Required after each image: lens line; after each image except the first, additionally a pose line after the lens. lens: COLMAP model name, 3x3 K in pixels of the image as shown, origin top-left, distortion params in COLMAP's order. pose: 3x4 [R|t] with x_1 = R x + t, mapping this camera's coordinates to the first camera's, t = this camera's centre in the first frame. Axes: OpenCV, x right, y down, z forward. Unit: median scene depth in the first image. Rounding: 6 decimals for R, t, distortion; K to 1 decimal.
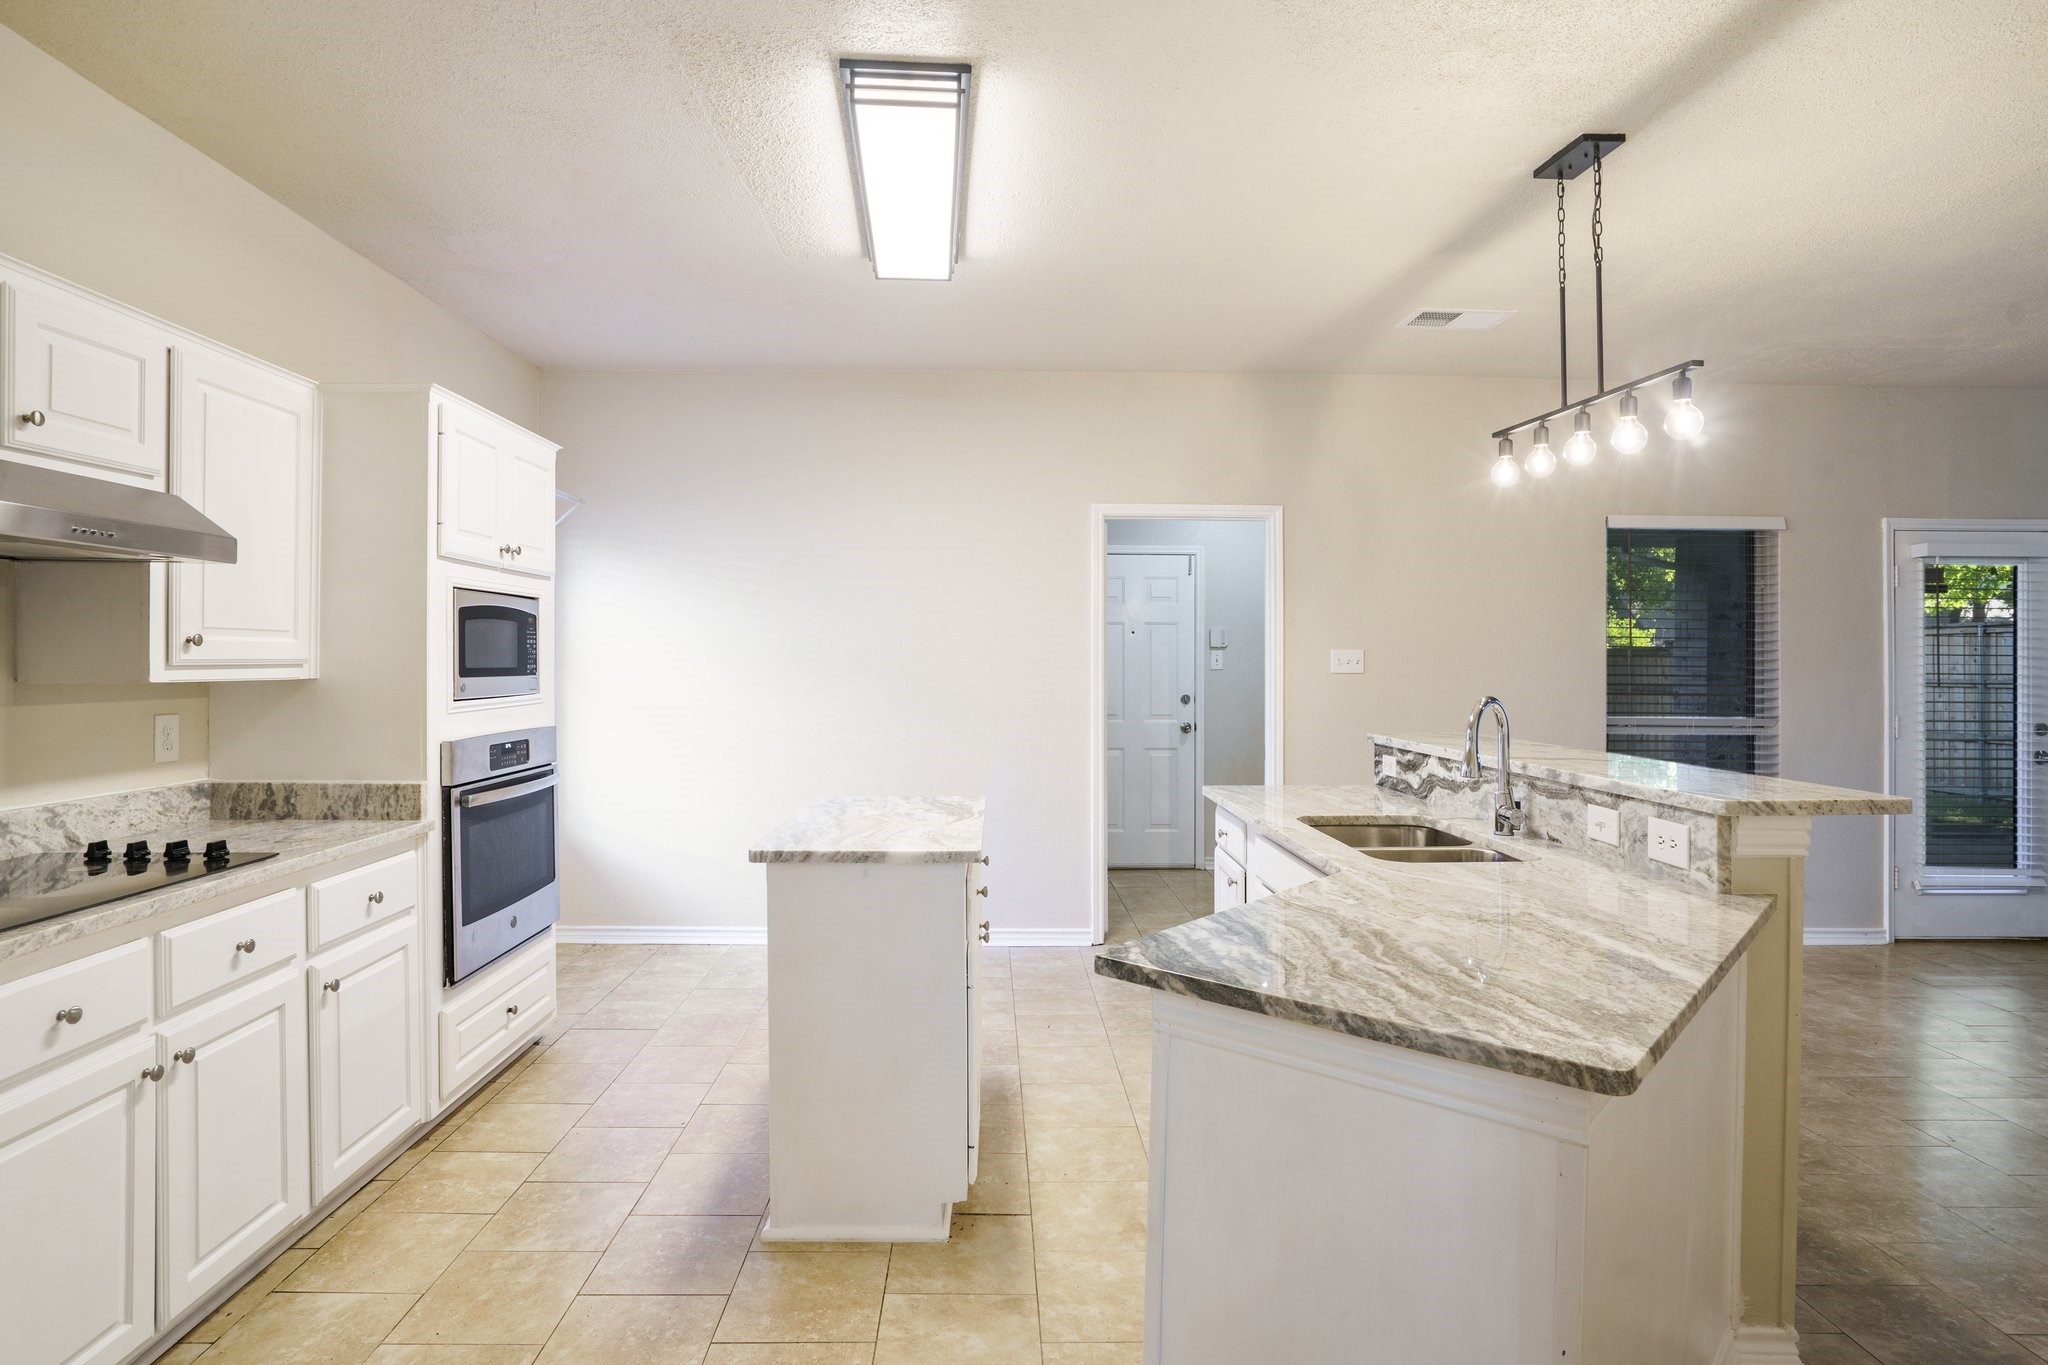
lens RADIAL K [[1043.4, 0, 985.4], [0, 1043.4, 675.0], [0, 0, 1]] dist [-0.000507, -0.000001]
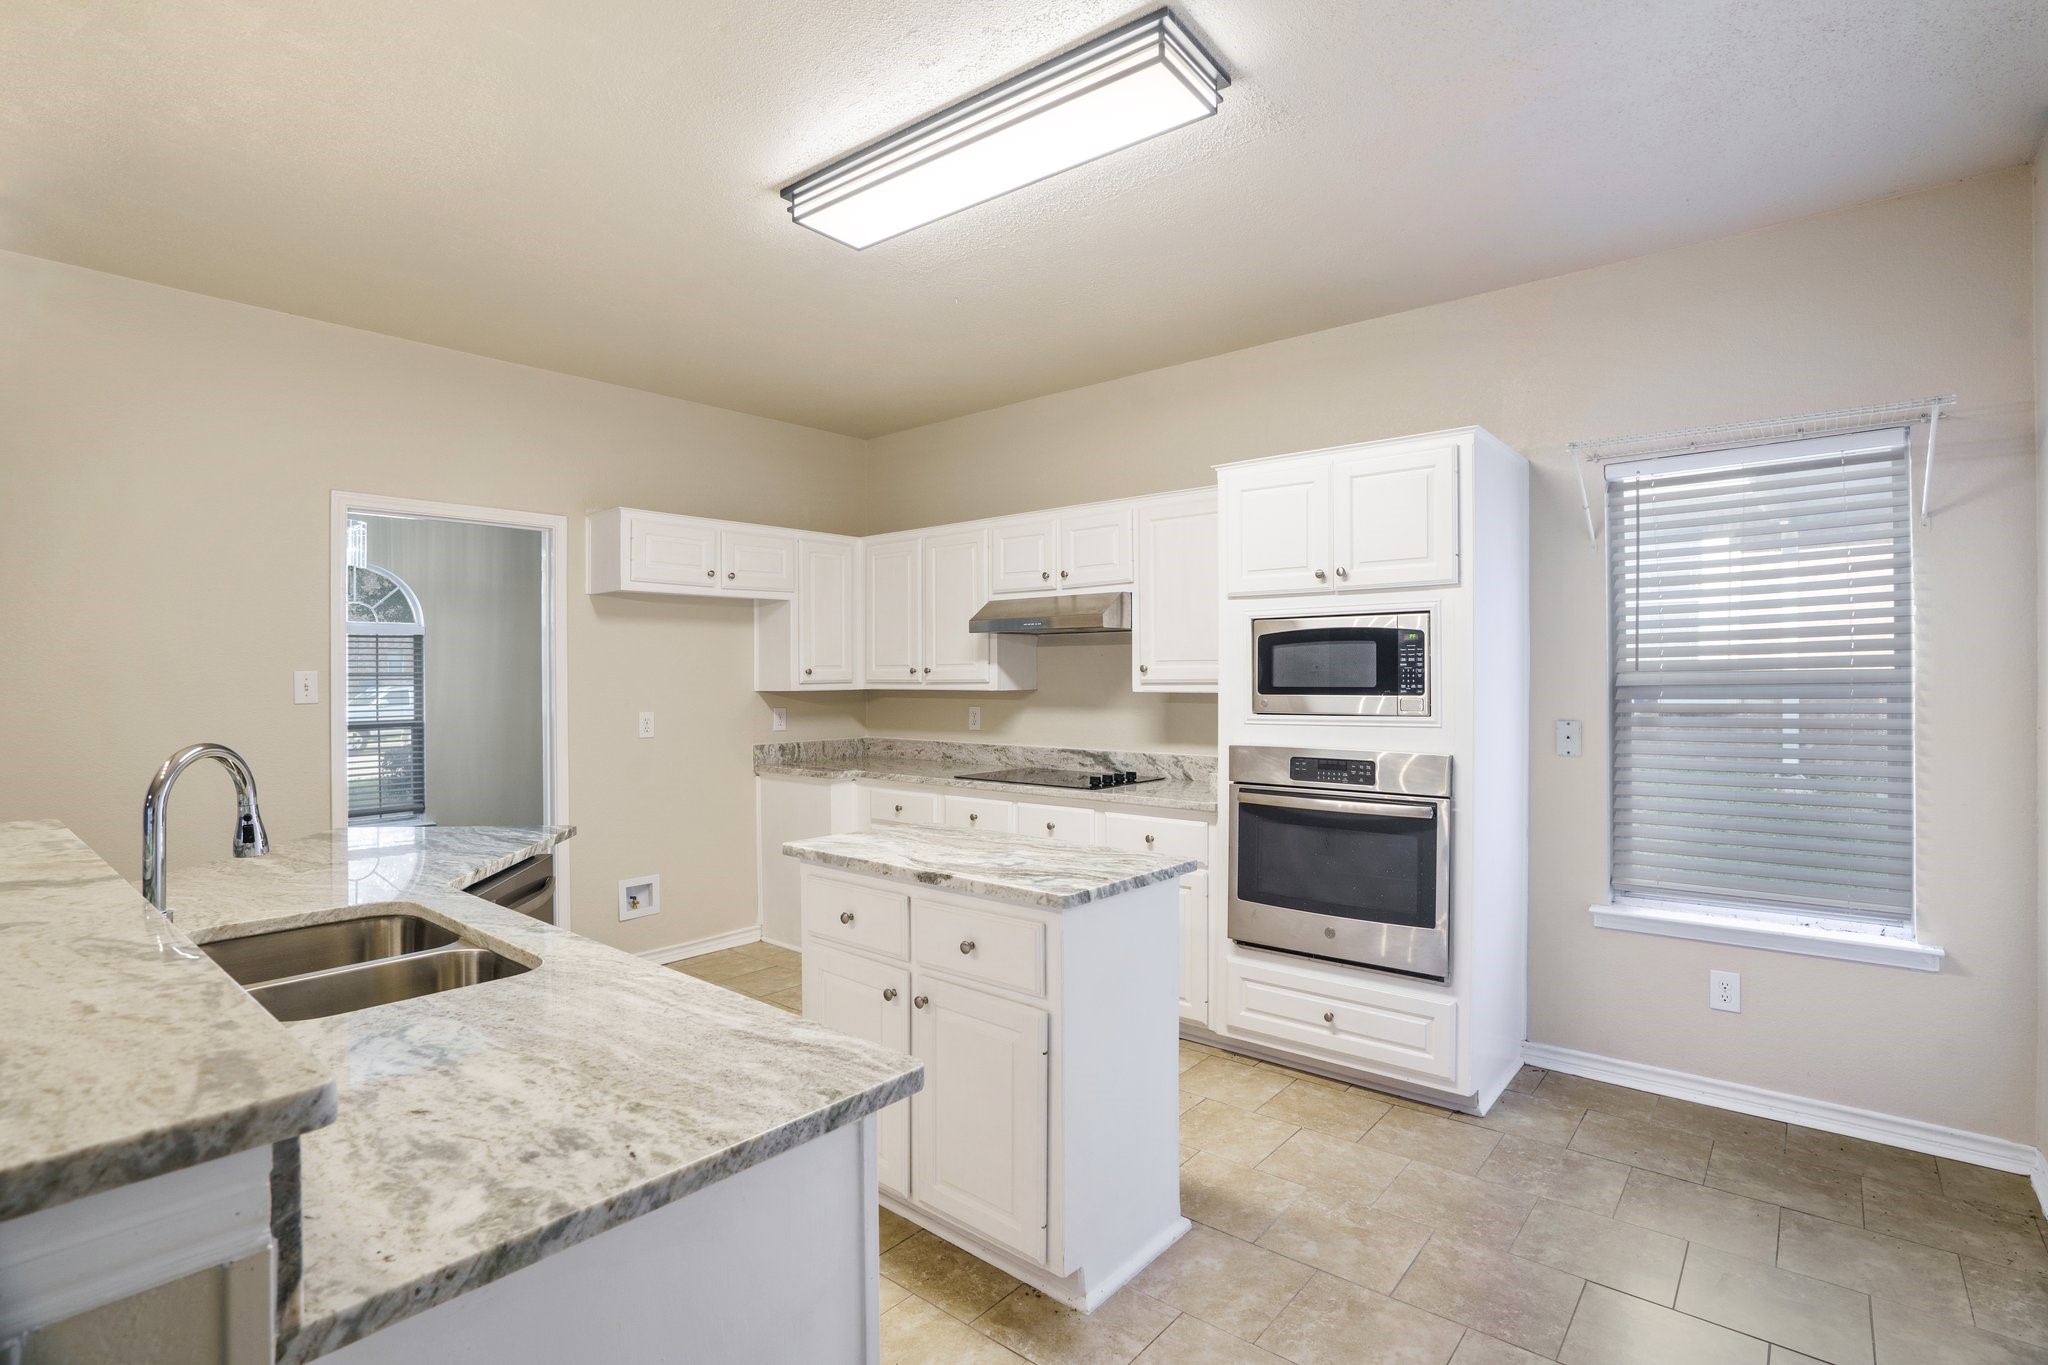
lens RADIAL K [[970.7, 0, 1019.0], [0, 970.7, 665.5], [0, 0, 1]] dist [-0.020367, 0.000375]
pose [[-0.640456, 0.002245, -0.767992, 0.510351], [0.005852, 0.999981, -0.001957, -0.030109], [0.767973, -0.005747, -0.640457, 1.462113]]
